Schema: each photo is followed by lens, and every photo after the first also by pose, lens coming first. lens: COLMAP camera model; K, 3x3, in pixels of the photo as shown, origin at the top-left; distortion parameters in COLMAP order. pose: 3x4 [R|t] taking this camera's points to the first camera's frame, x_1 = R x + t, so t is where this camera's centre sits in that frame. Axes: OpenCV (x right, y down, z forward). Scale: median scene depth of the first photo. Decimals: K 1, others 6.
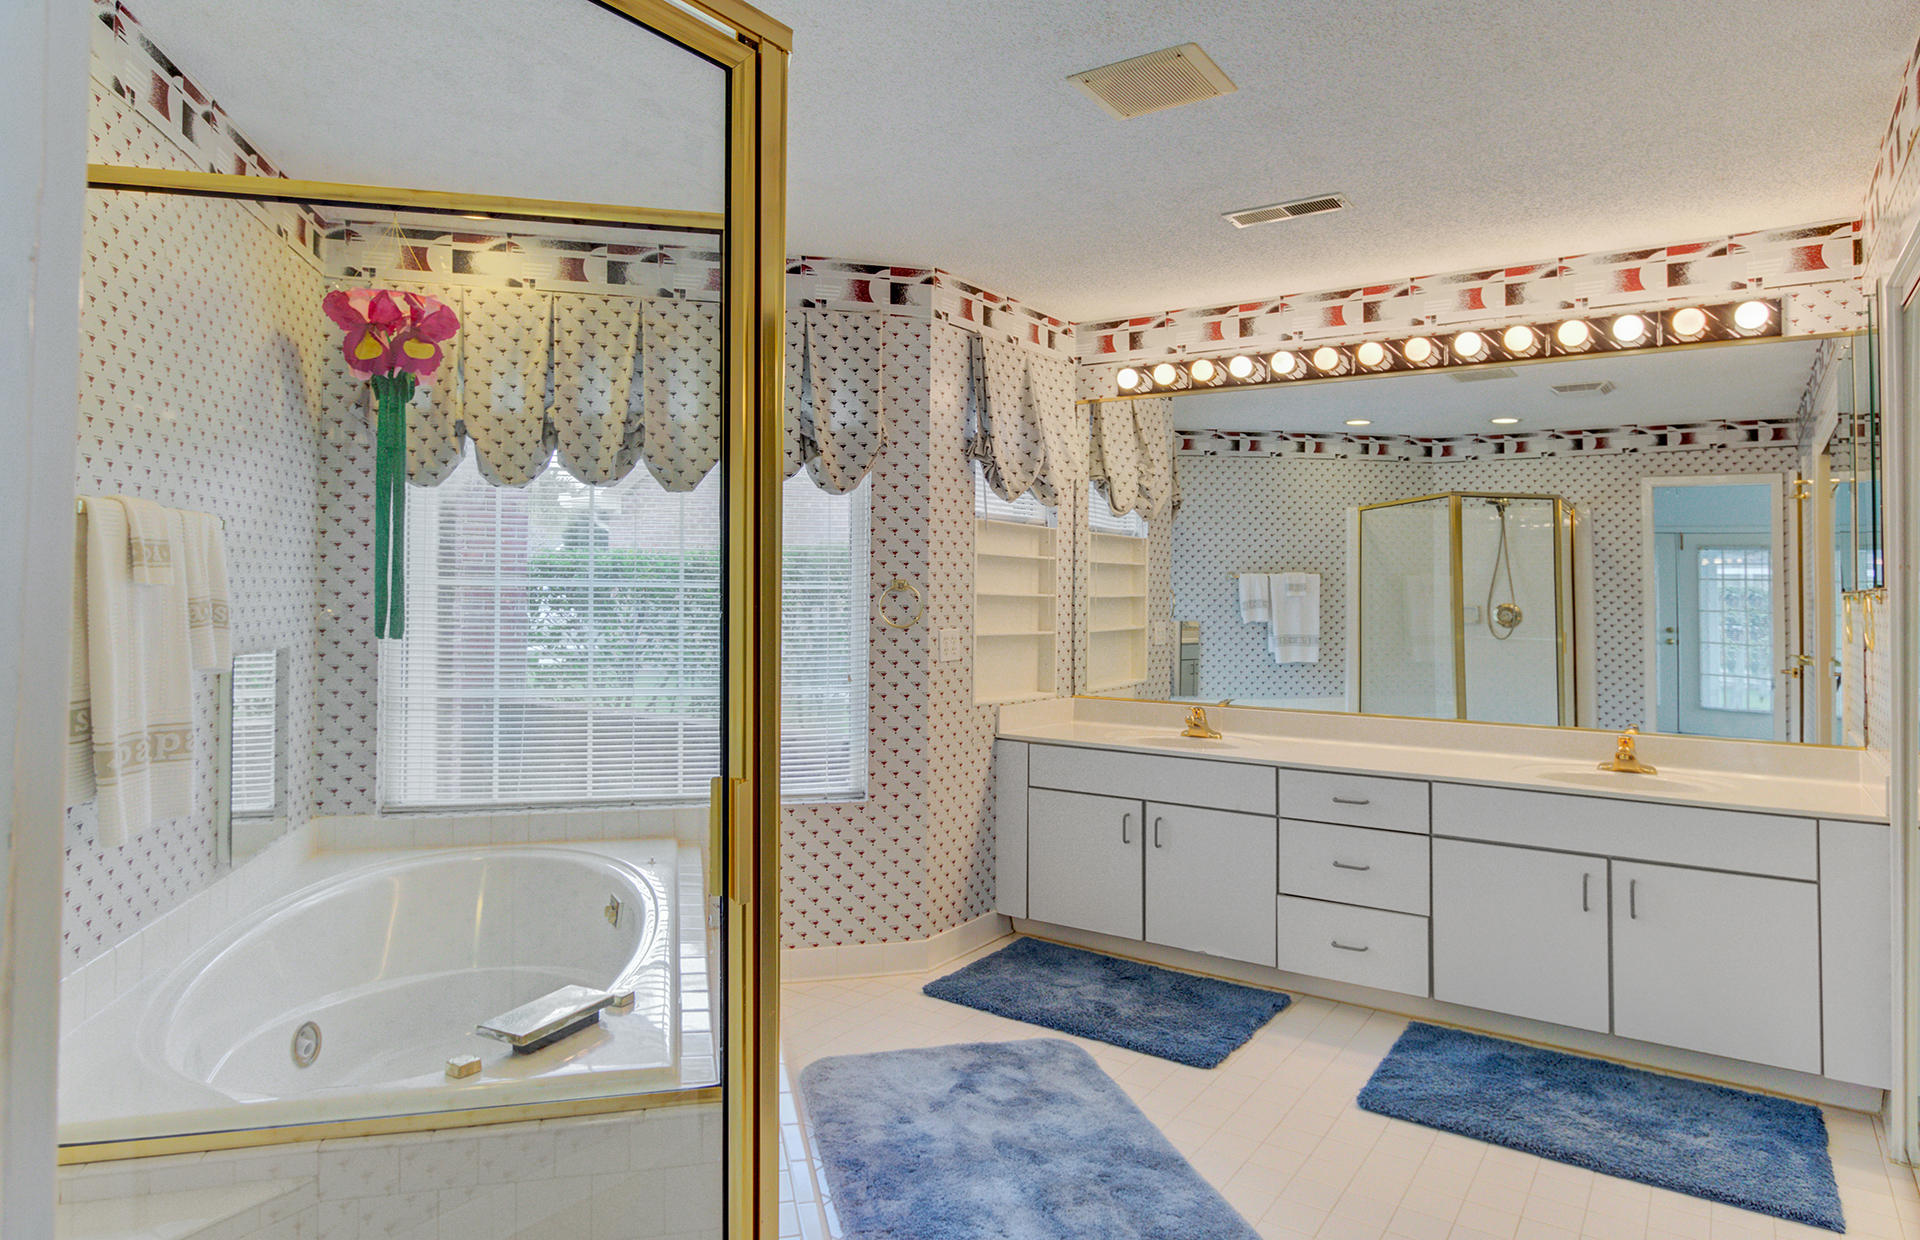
lens RADIAL K [[1085.0, 0, 952.5], [0, 1085.0, 564.7], [0, 0, 1]] dist [-0.030431, 0.000266]
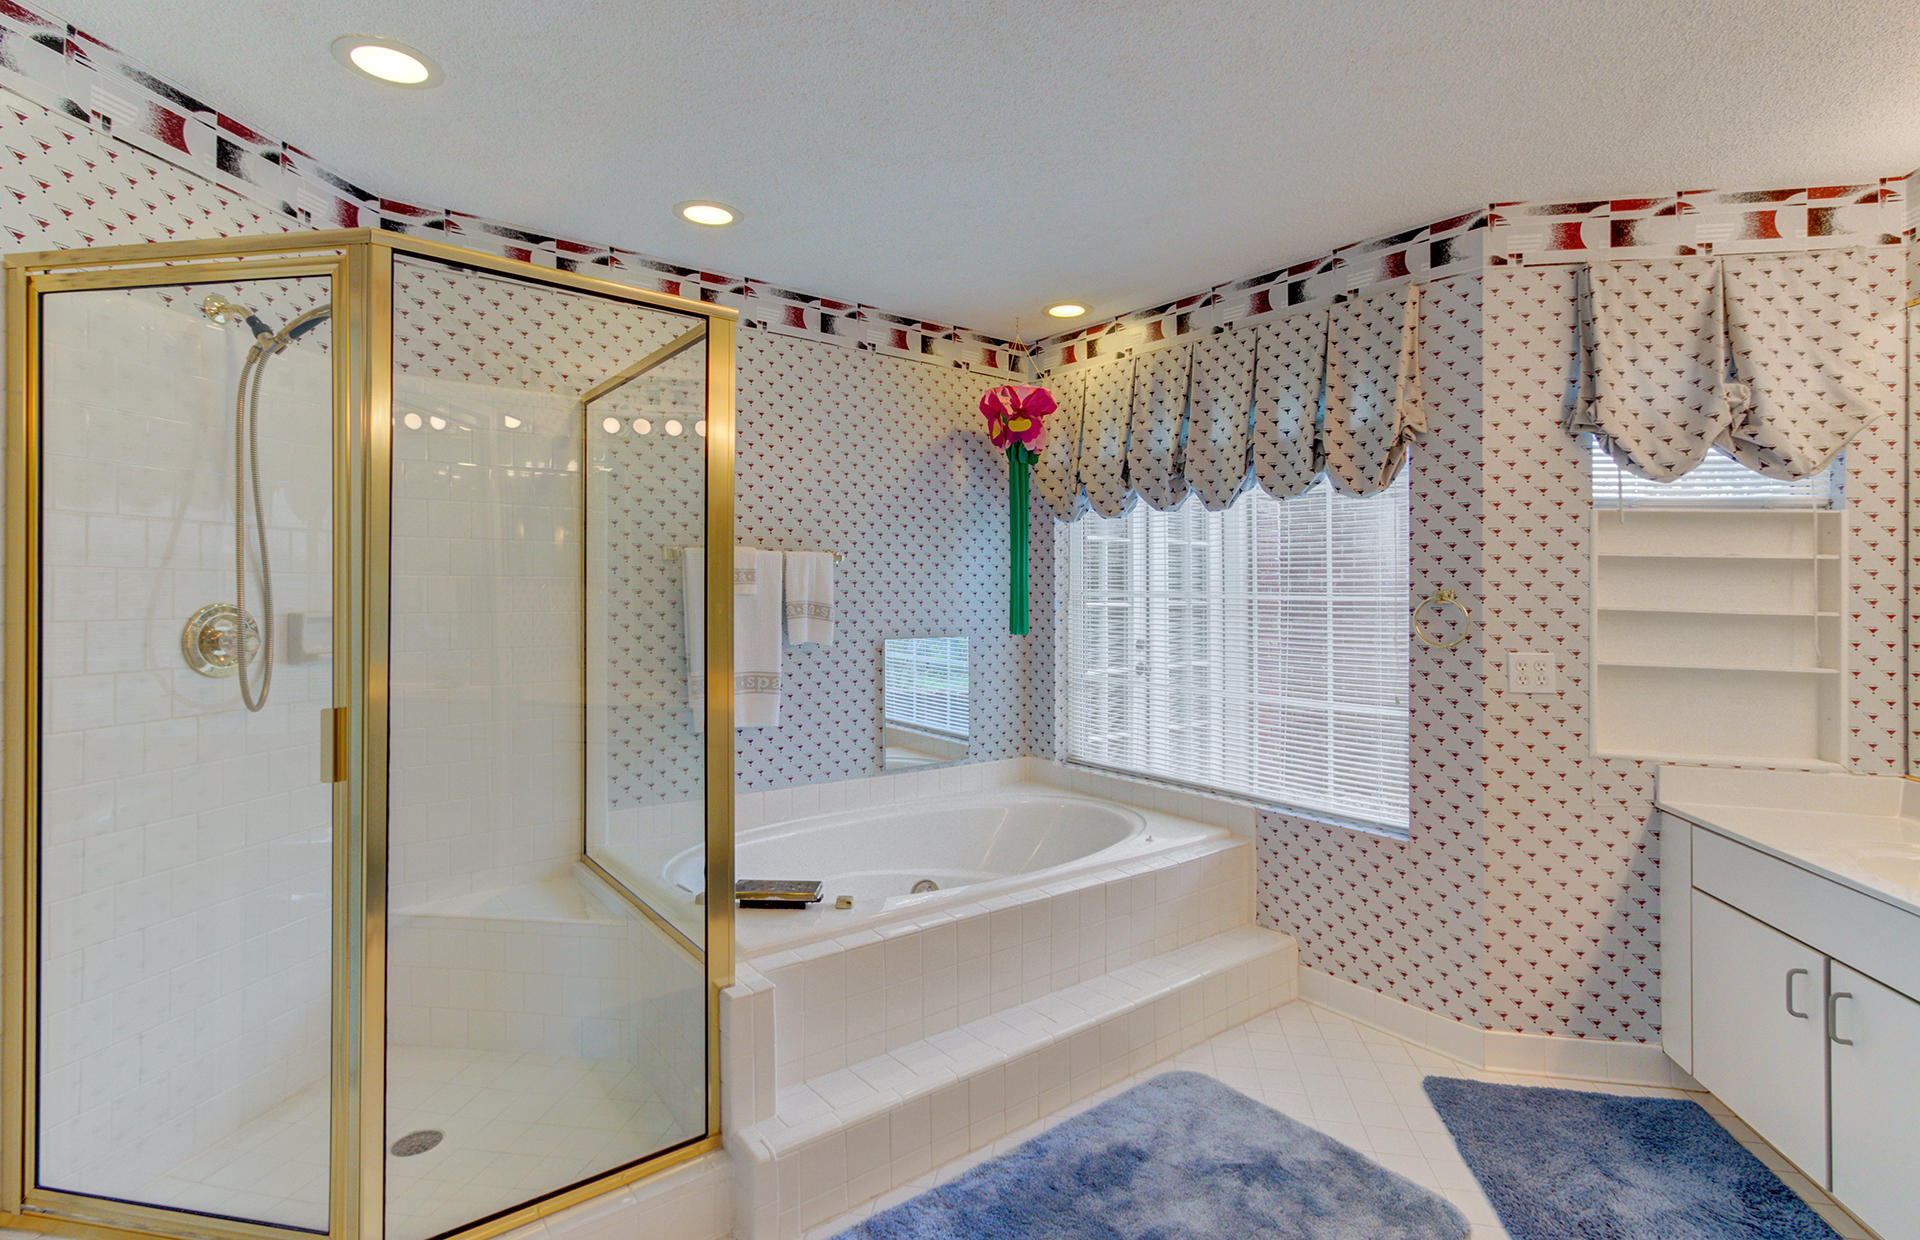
lens RADIAL K [[900.4, 0, 1004.9], [0, 900.4, 594.3], [0, 0, 1]] dist [0.003190, 0.000683]
pose [[0.443921, -0.002889, -0.896061, 0.429406], [0.011576, 0.999930, 0.002511, 0.010975], [0.895991, -0.011487, 0.443923, 0.377726]]
